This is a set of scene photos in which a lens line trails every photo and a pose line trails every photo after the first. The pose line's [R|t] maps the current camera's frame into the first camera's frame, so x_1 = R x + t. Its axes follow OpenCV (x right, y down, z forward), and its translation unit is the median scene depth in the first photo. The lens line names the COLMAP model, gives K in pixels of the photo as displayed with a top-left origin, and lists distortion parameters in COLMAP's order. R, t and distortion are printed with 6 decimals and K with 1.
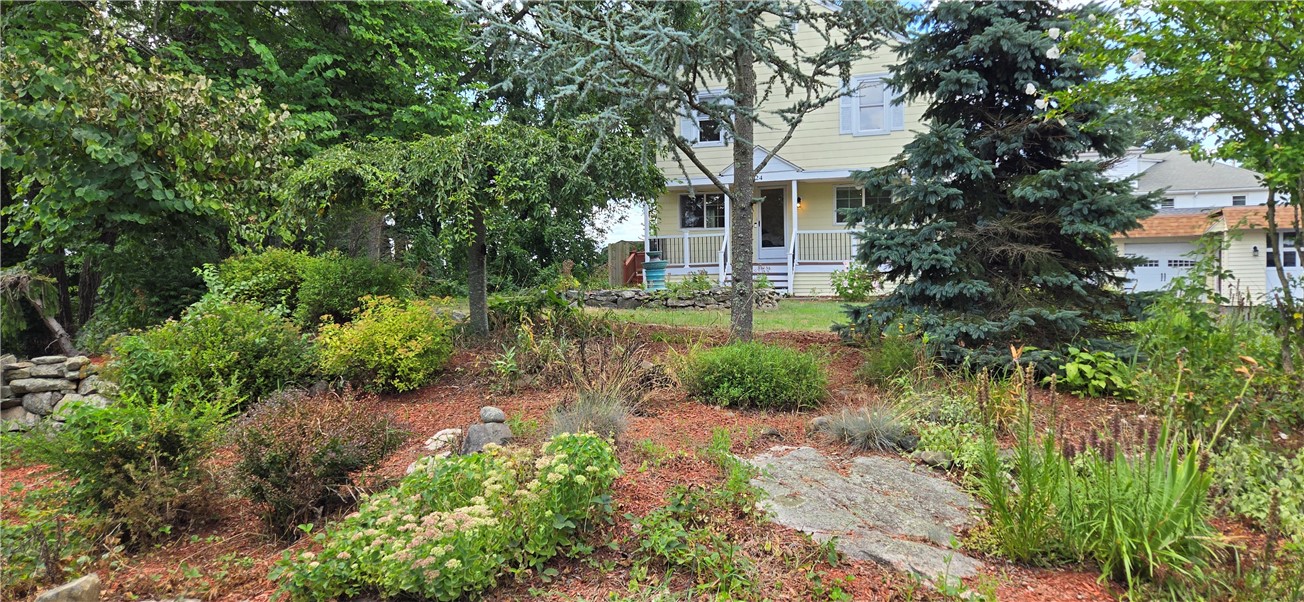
lens RADIAL K [[845.2, 0, 653.9], [0, 845.2, 310.3], [0, 0, 1]] dist [0.042106, -0.000433]
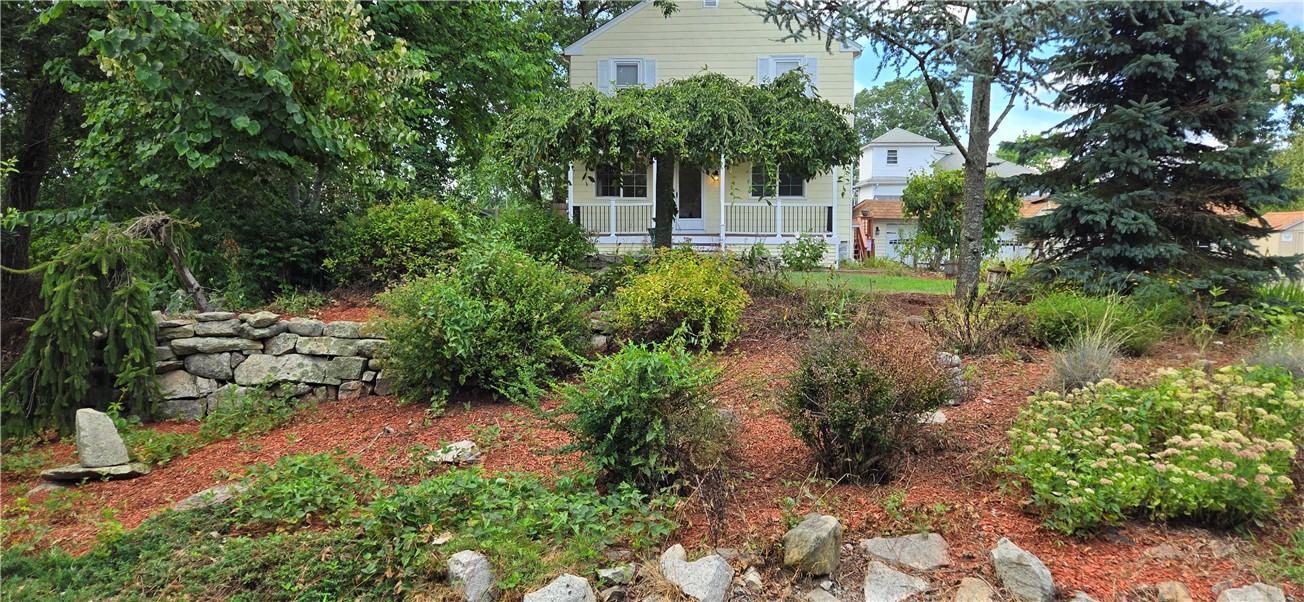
lens RADIAL K [[845.2, 0, 653.9], [0, 845.2, 310.3], [0, 0, 1]] dist [0.042106, -0.000433]
pose [[0.967851, 0.001569, 0.251521, -0.497406], [-0.009072, 0.999548, 0.028674, 0.023150], [-0.251362, -0.030034, 0.967427, 0.059567]]
